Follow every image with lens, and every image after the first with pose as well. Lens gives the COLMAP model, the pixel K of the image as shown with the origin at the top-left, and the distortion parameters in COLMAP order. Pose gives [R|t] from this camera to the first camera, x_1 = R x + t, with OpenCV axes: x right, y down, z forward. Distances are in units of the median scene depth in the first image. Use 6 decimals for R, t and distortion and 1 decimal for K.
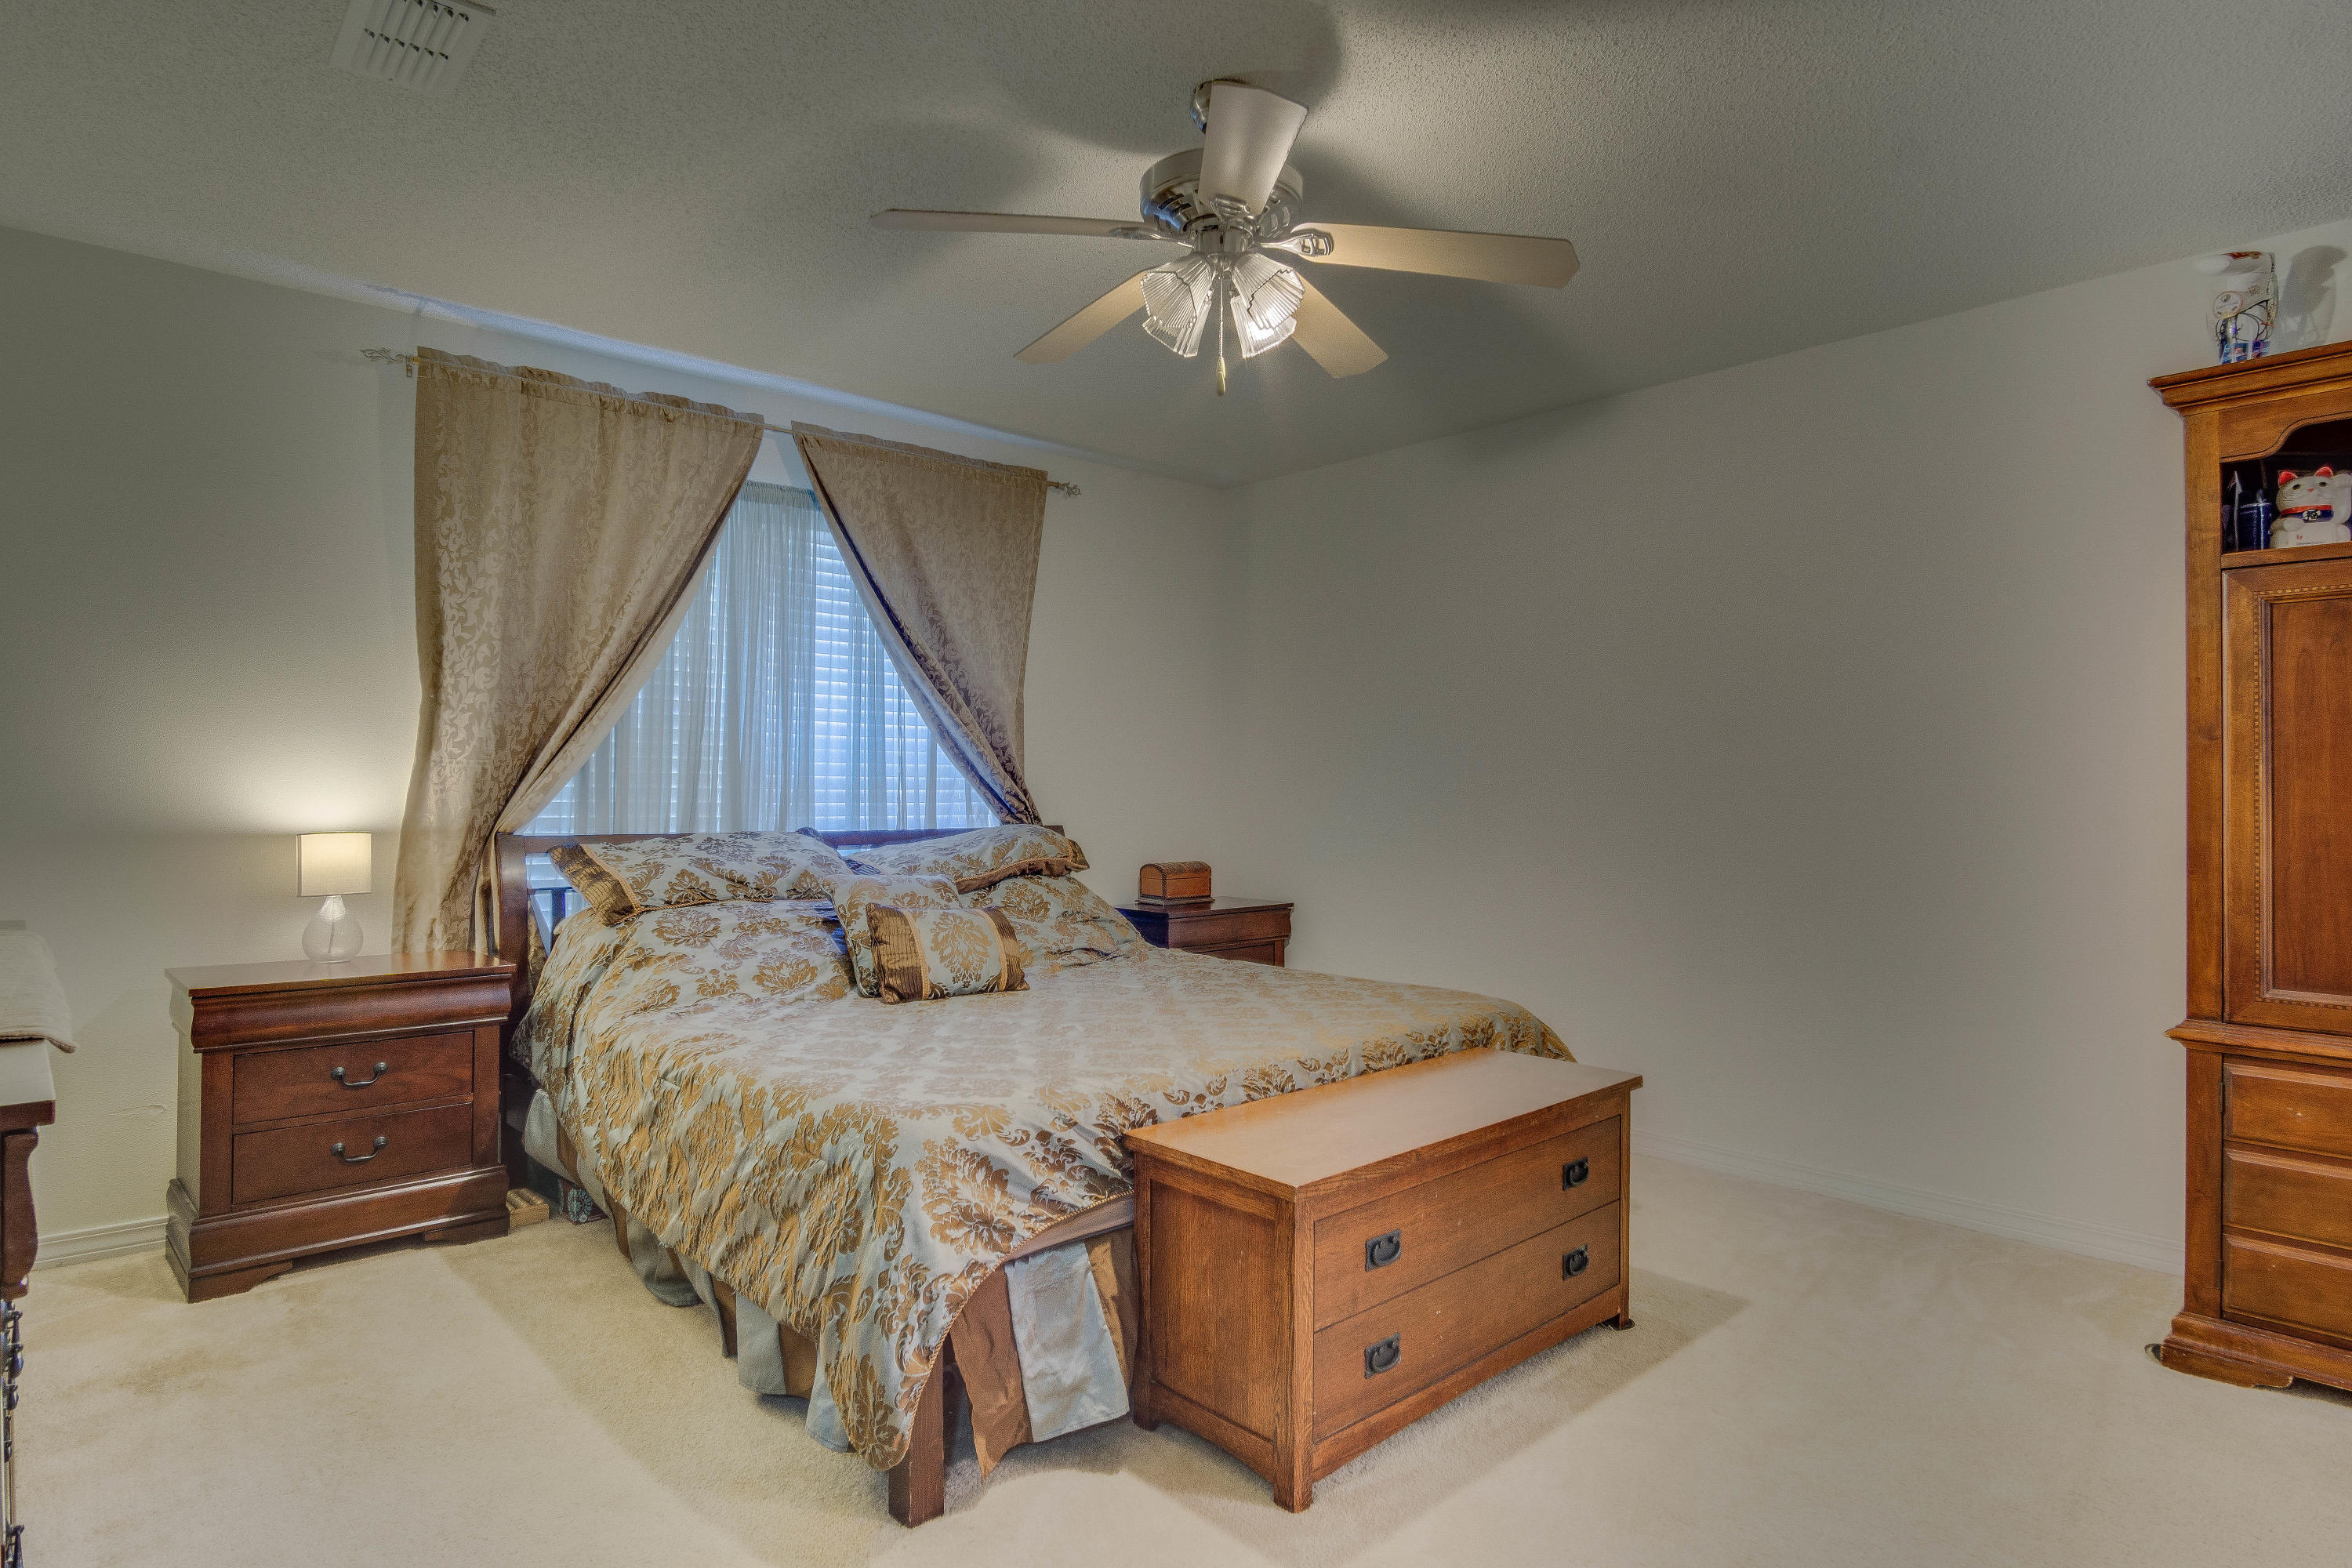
lens RADIAL K [[1315.2, 0, 1176.8], [0, 1315.2, 766.3], [0, 0, 1]] dist [-0.030667, 0.000710]
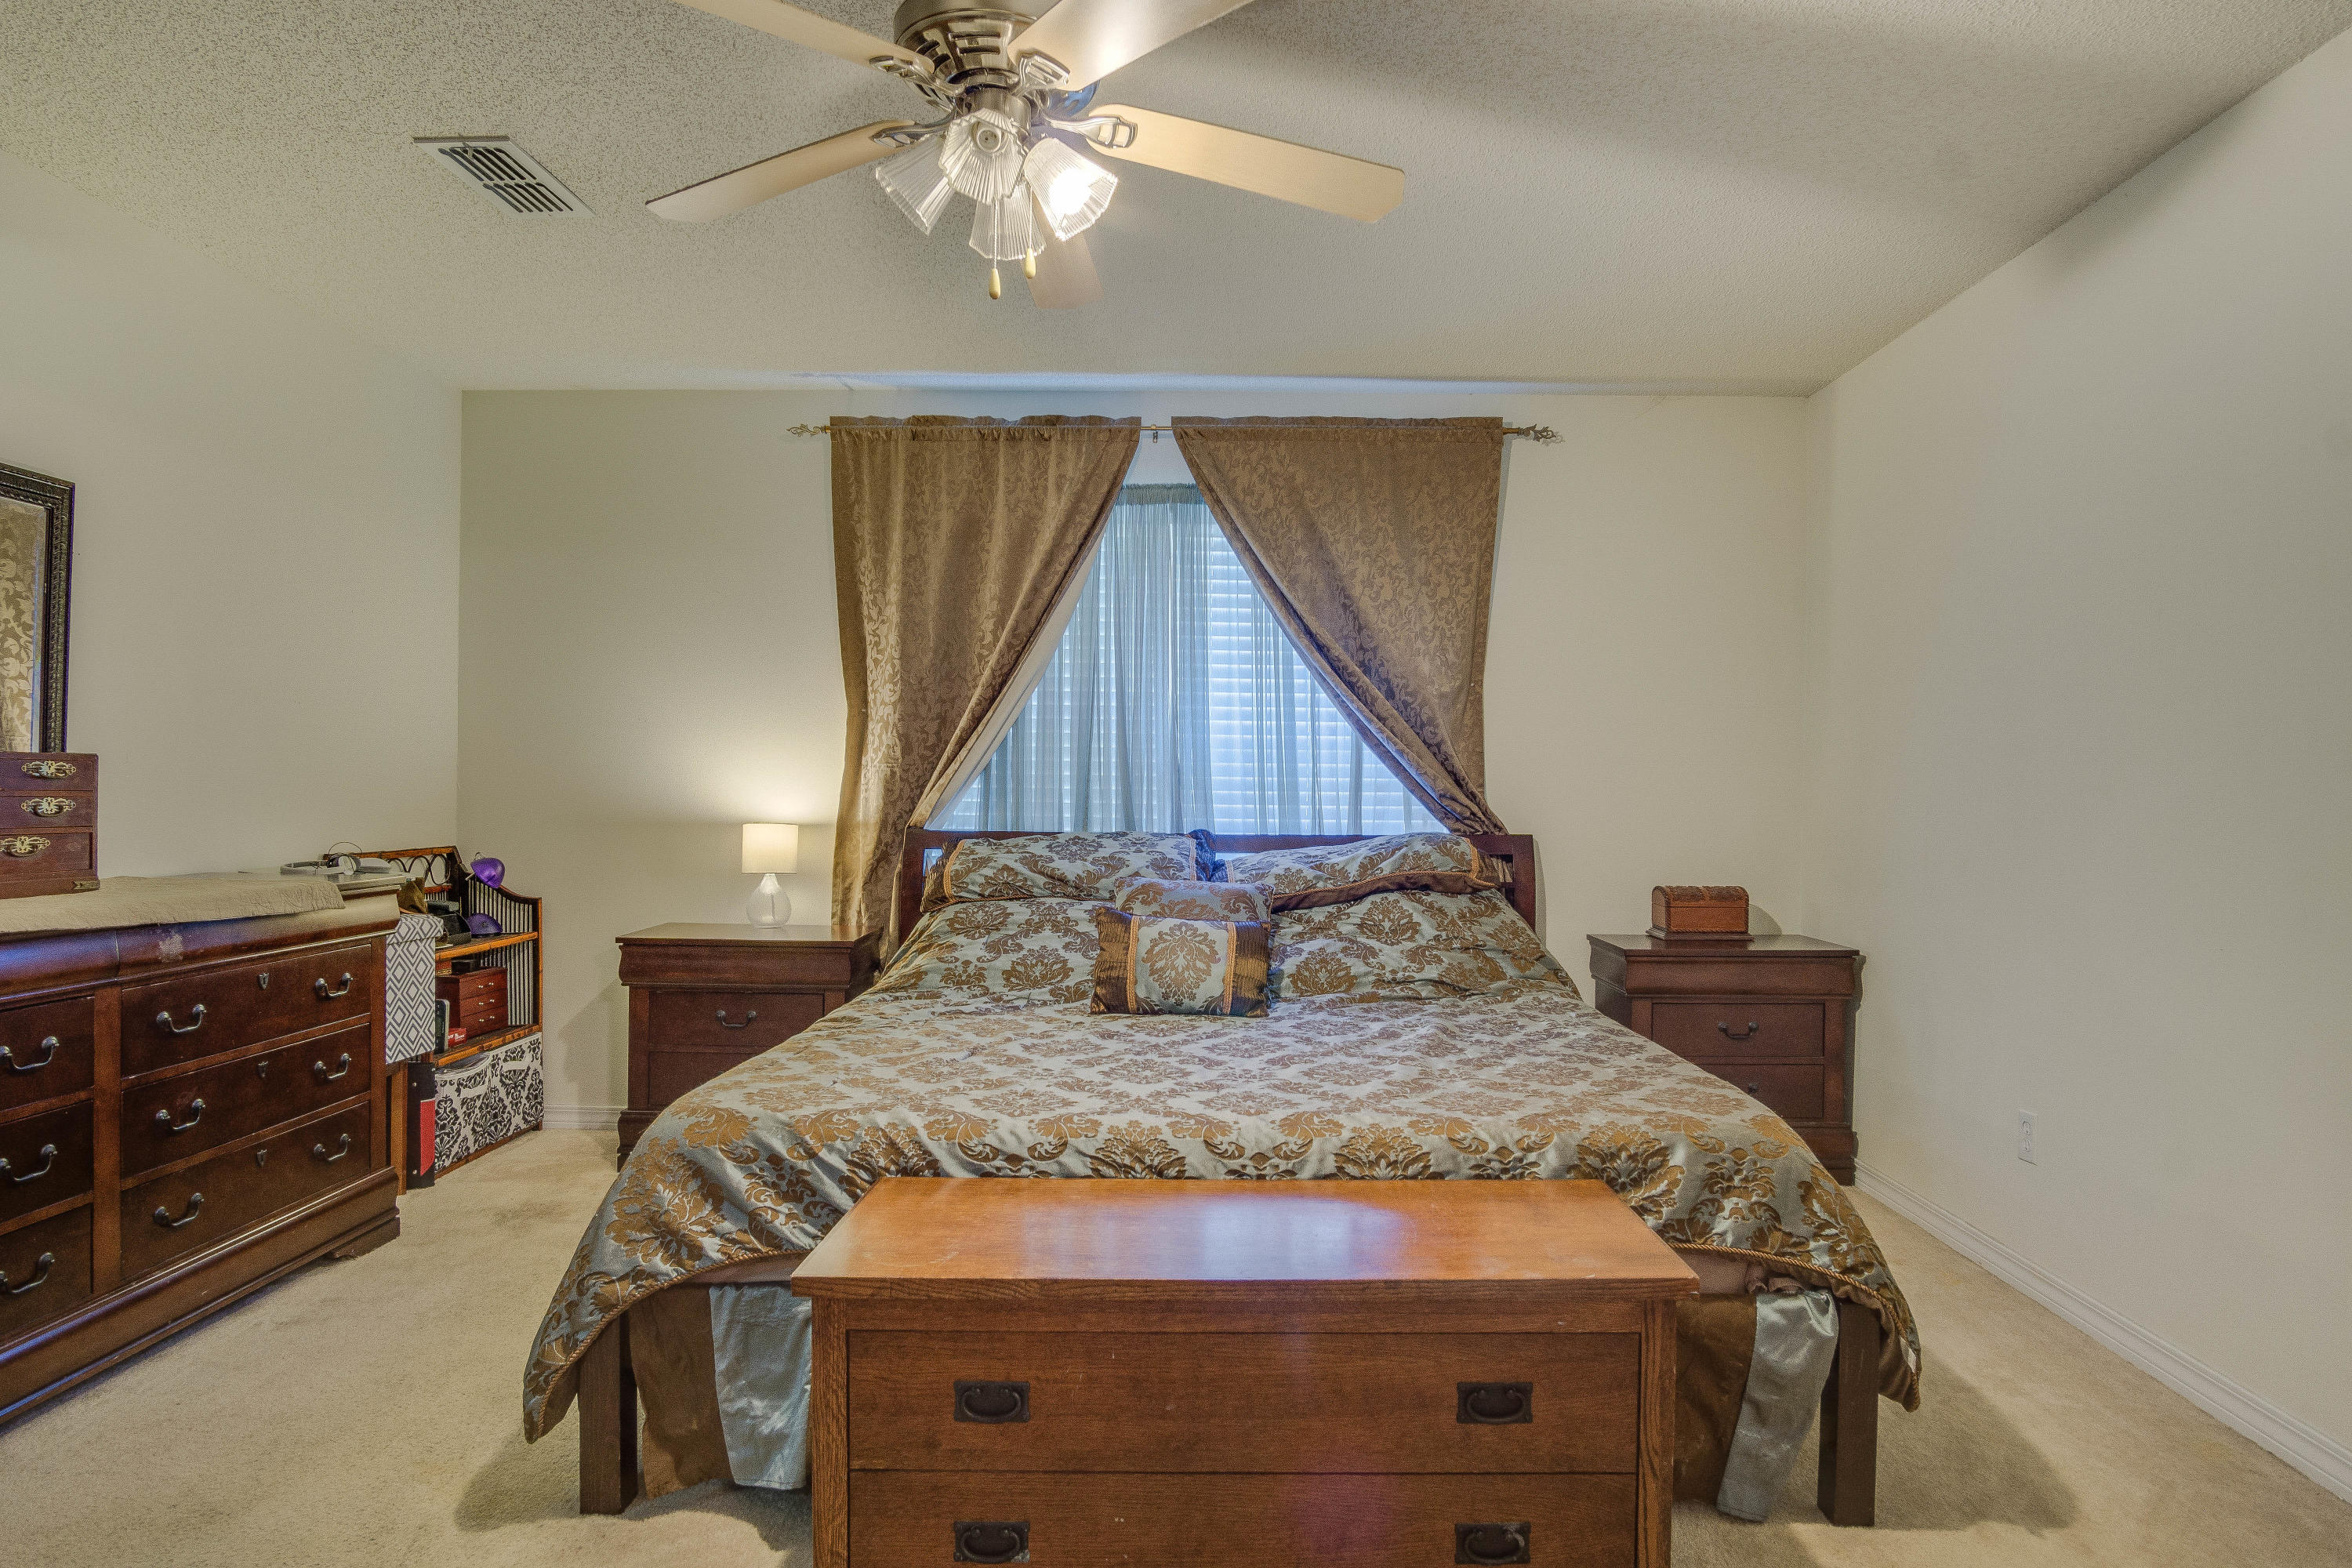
lens RADIAL K [[1315.2, 0, 1181.7], [0, 1315.2, 792.5], [0, 0, 1]] dist [-0.030667, 0.000710]
pose [[0.726076, 0.002521, -0.687610, 0.434341], [0.007021, 0.999914, 0.011080, 0.009083], [0.687578, -0.012872, 0.725996, 0.313737]]
